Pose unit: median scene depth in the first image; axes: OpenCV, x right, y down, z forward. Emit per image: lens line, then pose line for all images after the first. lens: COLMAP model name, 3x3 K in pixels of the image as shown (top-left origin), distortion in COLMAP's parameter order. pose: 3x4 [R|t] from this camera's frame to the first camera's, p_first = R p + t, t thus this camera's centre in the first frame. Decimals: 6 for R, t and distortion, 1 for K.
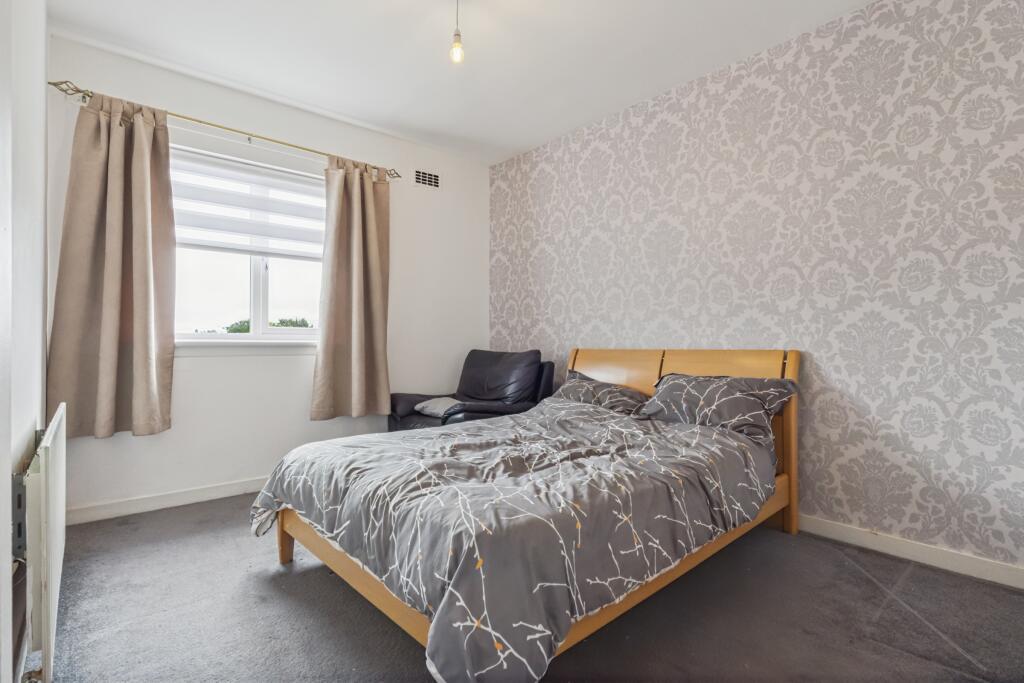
lens RADIAL K [[490.1, 0, 512.6], [0, 490.1, 339.9], [0, 0, 1]] dist [-0.003108, -0.001861]
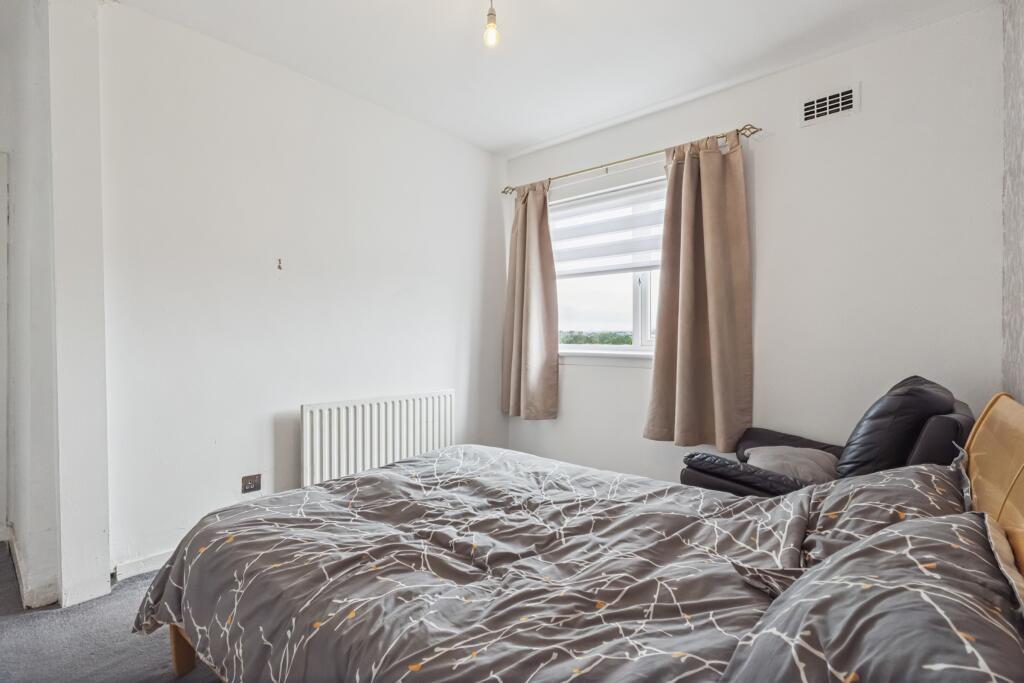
lens RADIAL K [[490.1, 0, 512.7], [0, 490.1, 342.4], [0, 0, 1]] dist [-0.003108, -0.001861]
pose [[0.128299, 0.004368, -0.991726, 0.494402], [0.001536, 0.999988, 0.004603, -0.024564], [0.991734, -0.002114, 0.128291, 0.607679]]
